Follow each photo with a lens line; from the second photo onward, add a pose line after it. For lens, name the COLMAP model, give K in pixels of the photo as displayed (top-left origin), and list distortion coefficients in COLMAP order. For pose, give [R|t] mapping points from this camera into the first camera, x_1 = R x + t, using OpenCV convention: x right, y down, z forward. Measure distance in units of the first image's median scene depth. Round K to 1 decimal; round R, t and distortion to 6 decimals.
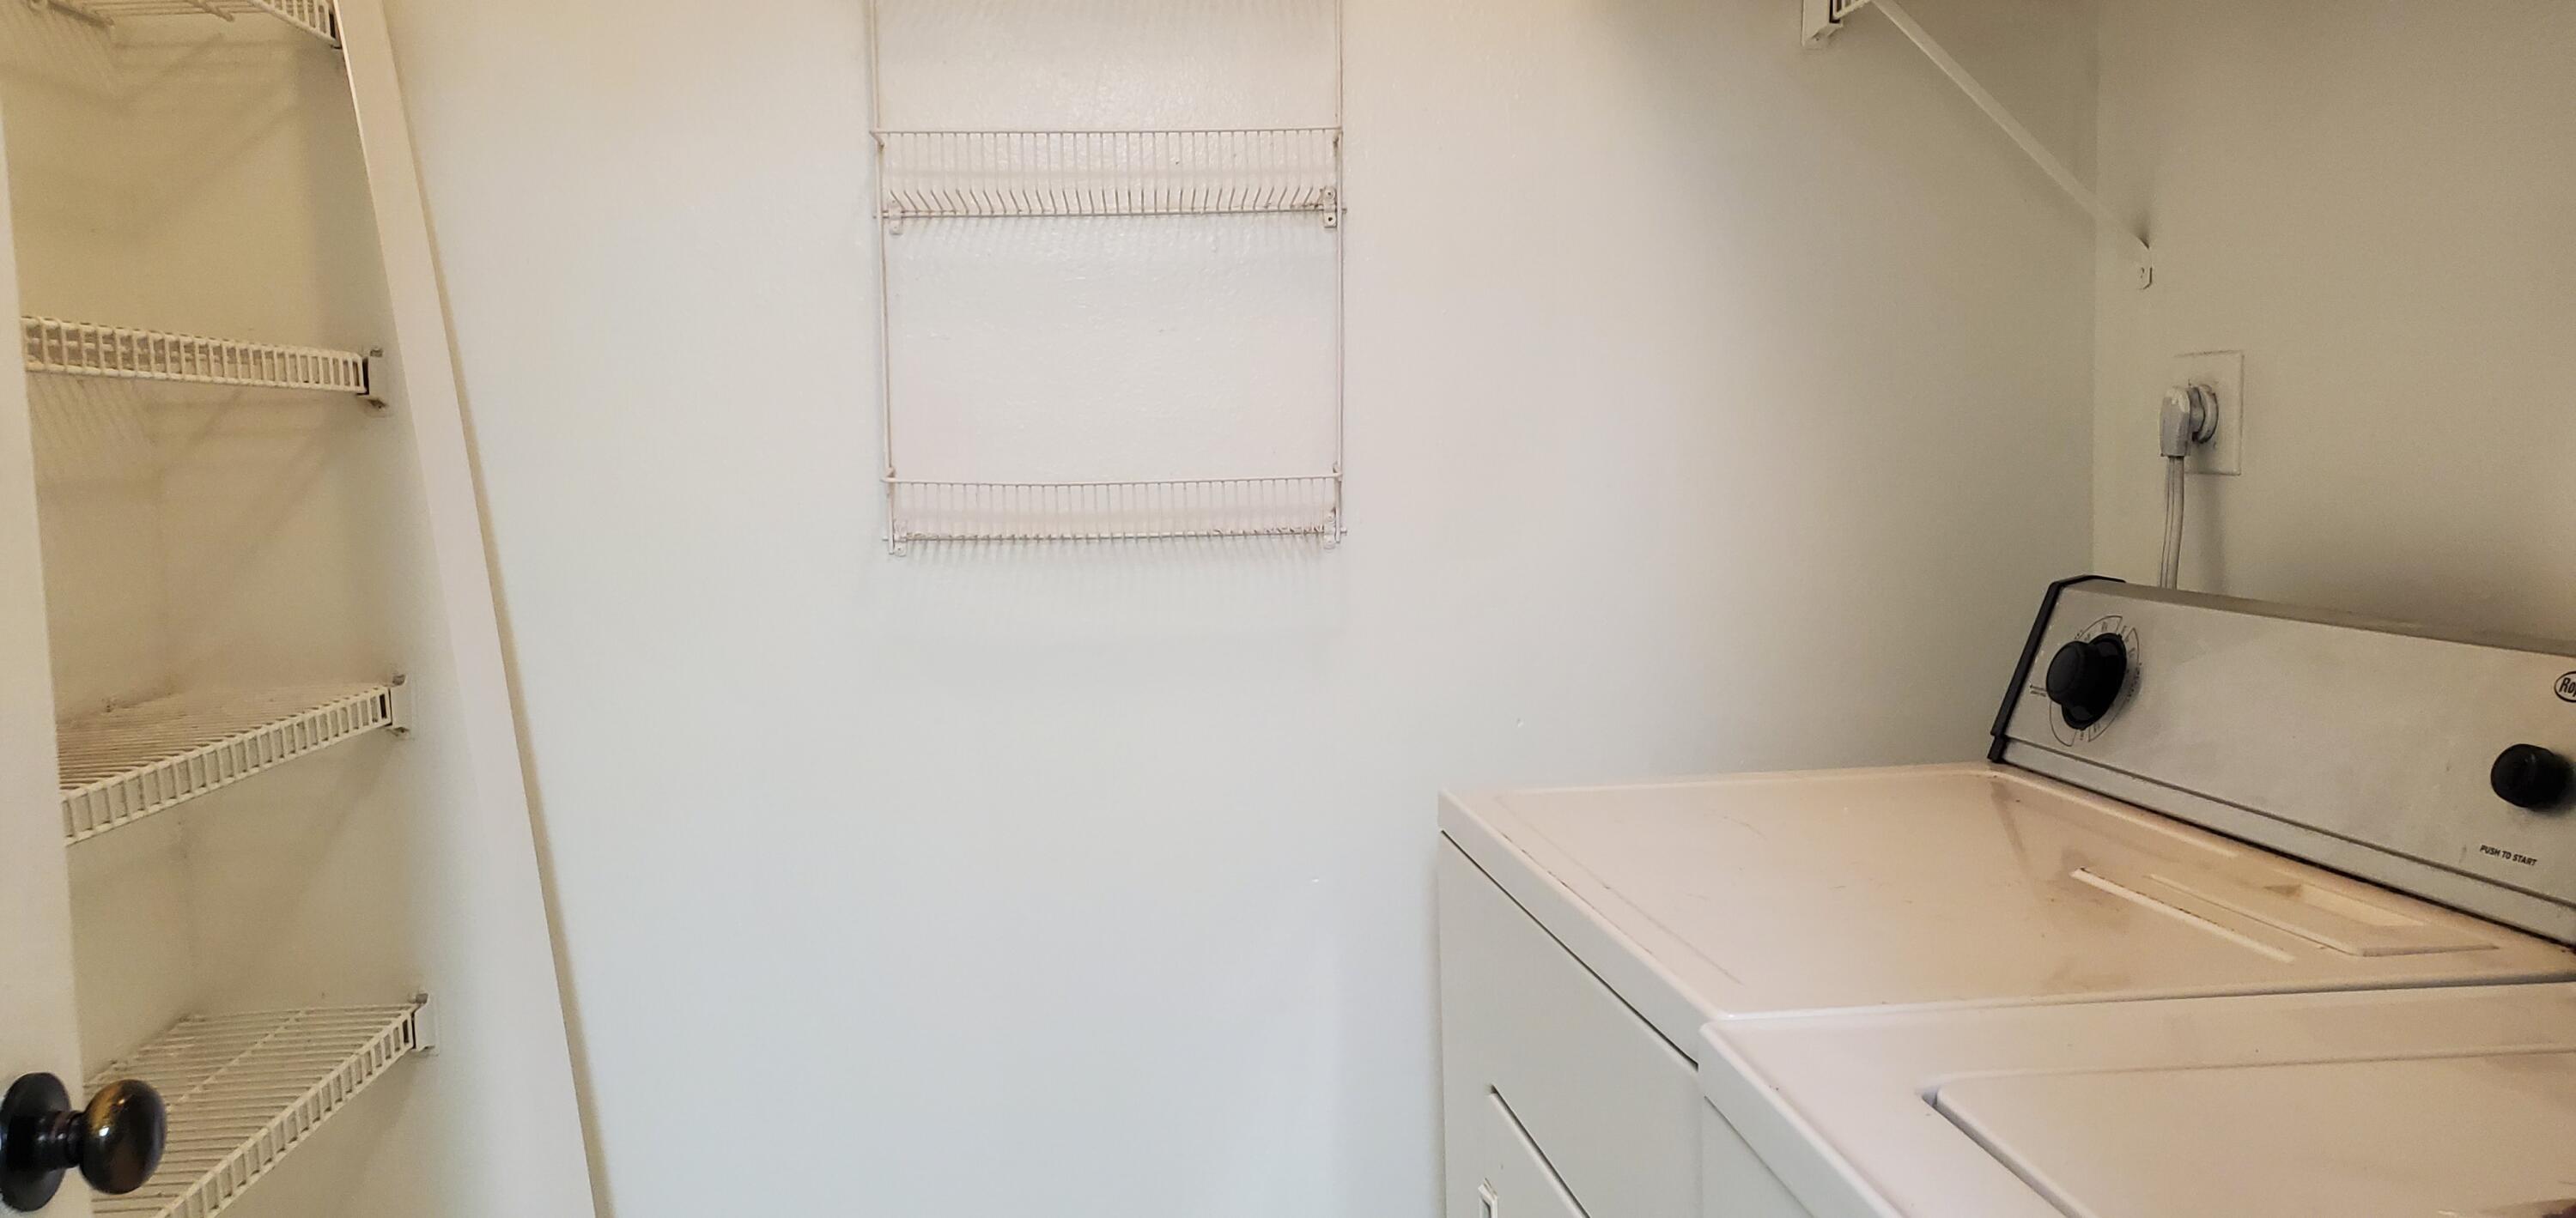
lens RADIAL K [[1962.4, 0, 1260.1], [0, 1962.4, 639.7], [0, 0, 1]] dist [0.034308, -0.010167]
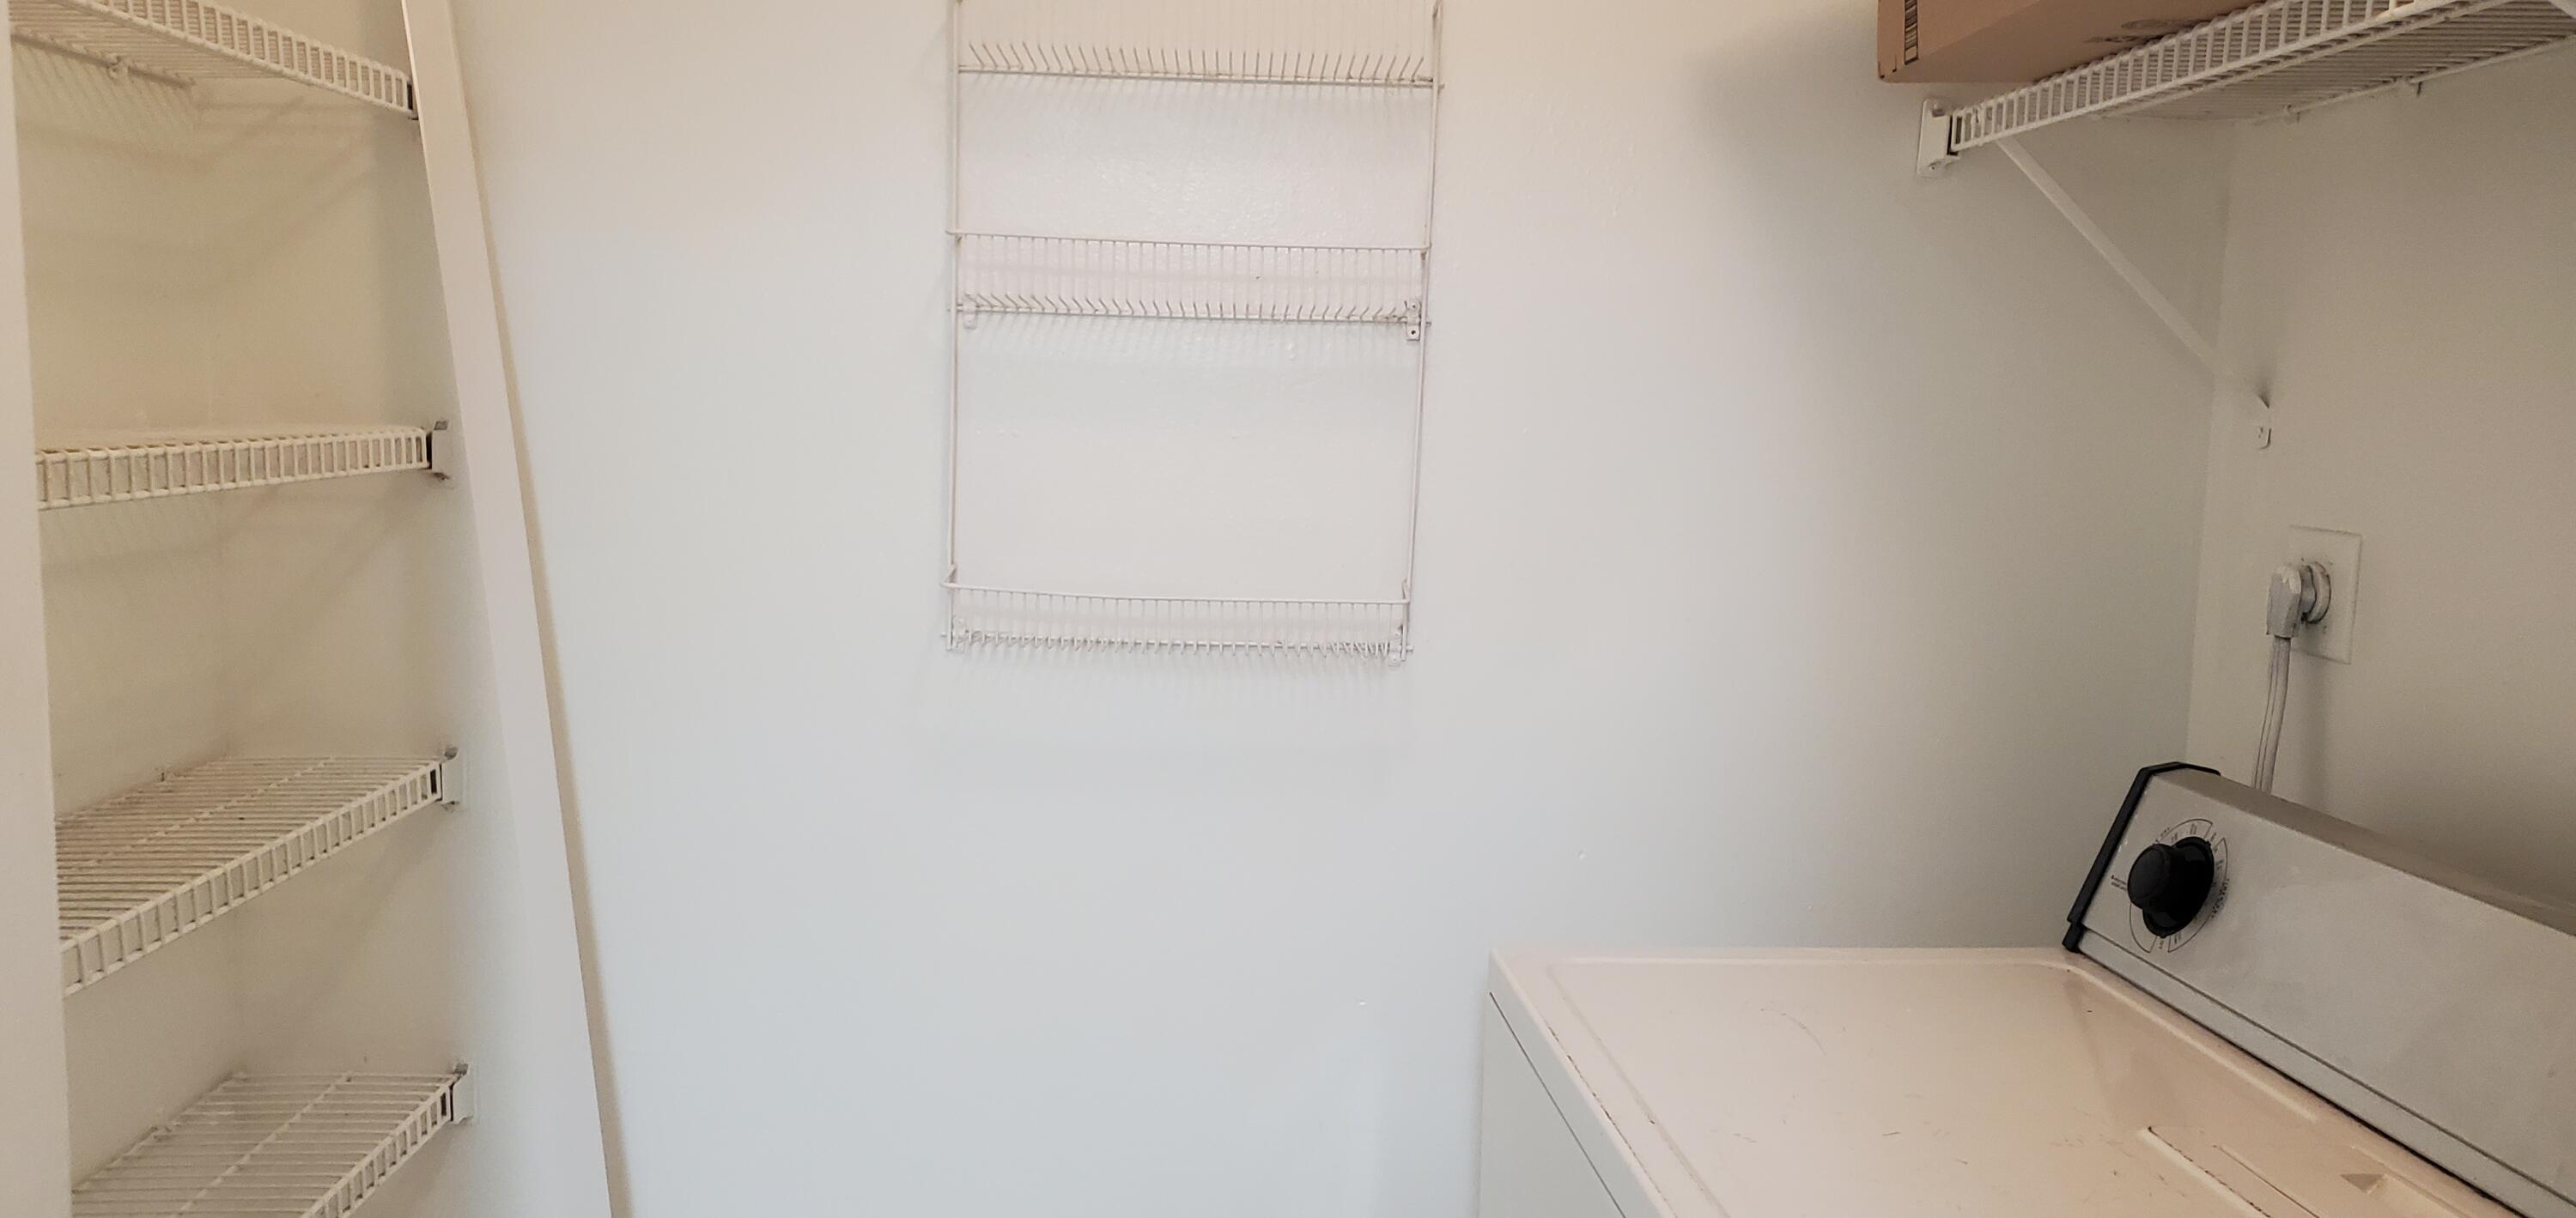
lens RADIAL K [[1962.4, 0, 1268.9], [0, 1962.4, 650.1], [0, 0, 1]] dist [0.034308, -0.010167]
pose [[0.997823, 0.055334, -0.035885, 0.008239], [-0.054162, 0.997992, 0.032854, -0.089323], [0.037631, -0.030839, 0.998816, 0.023949]]
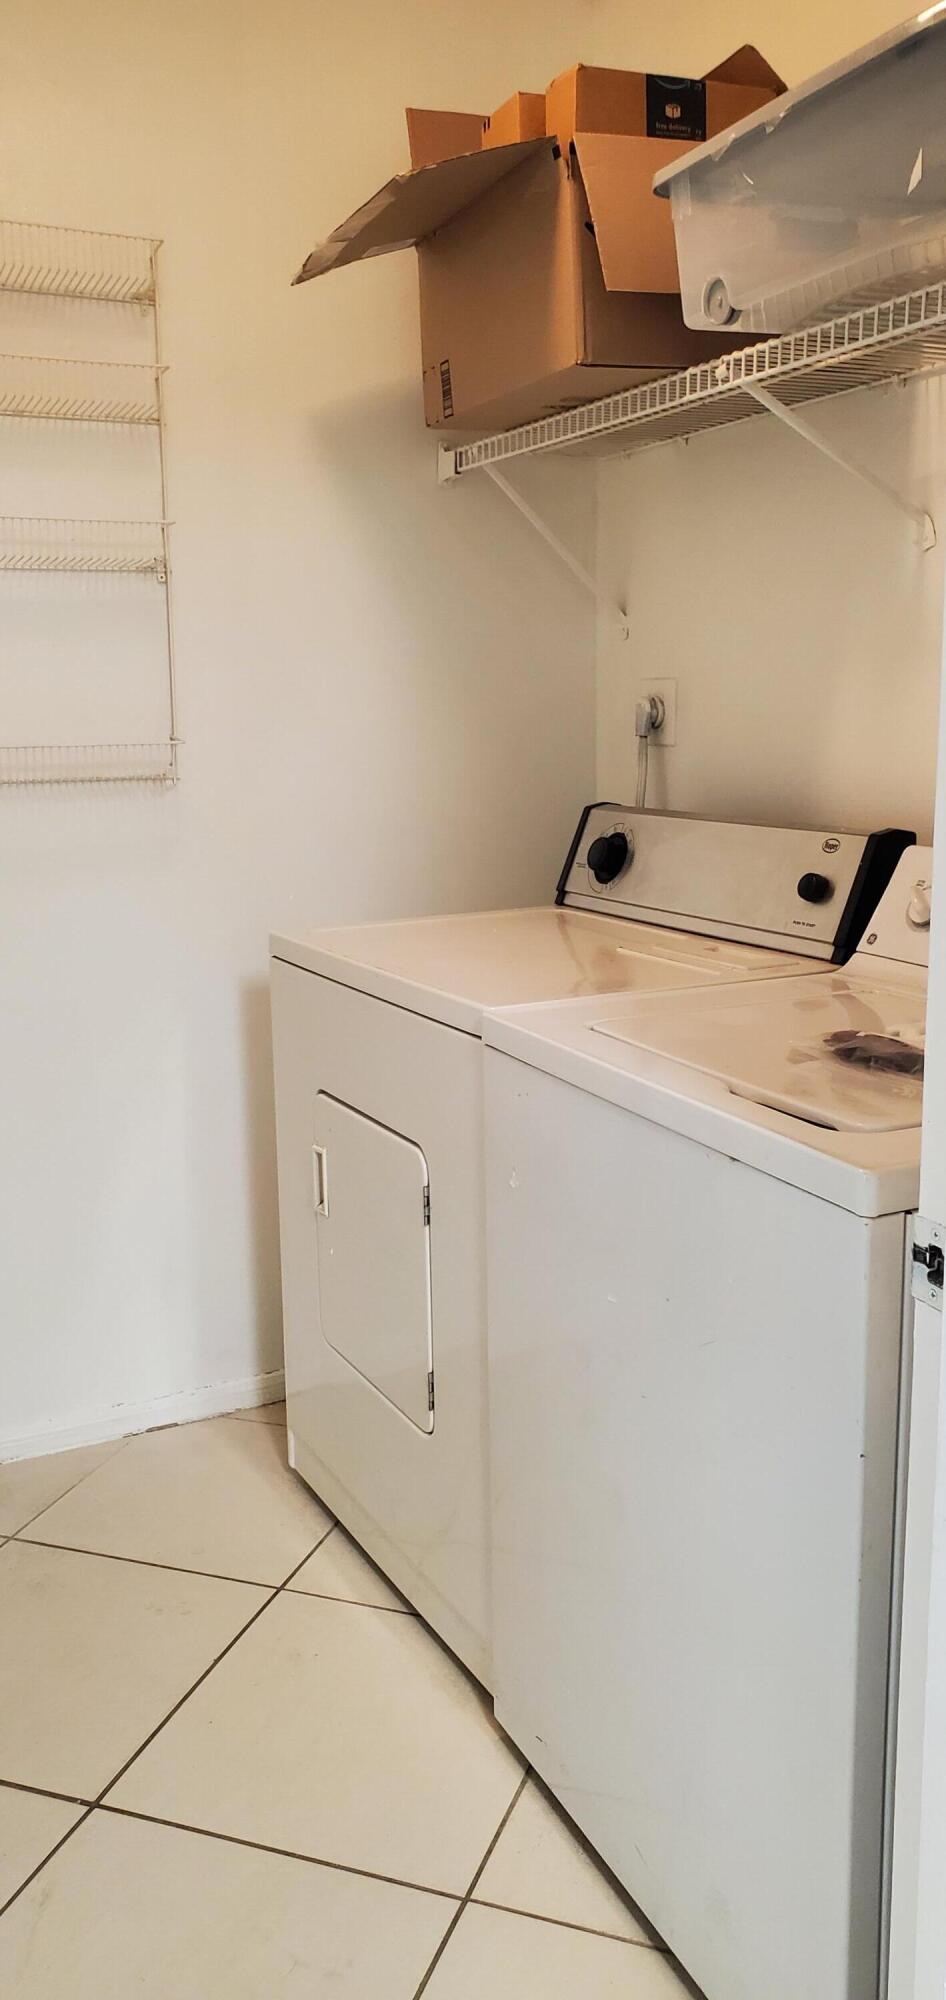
lens RADIAL K [[1523.9, 0, 472.8], [0, 1523.9, 996.0], [0, 0, 1]] dist [0.034308, -0.010167]
pose [[0.935572, -0.052511, 0.349210, -0.185170], [0.022240, 0.995681, 0.090136, 0.015867], [-0.352435, -0.076562, 0.932699, -0.271659]]
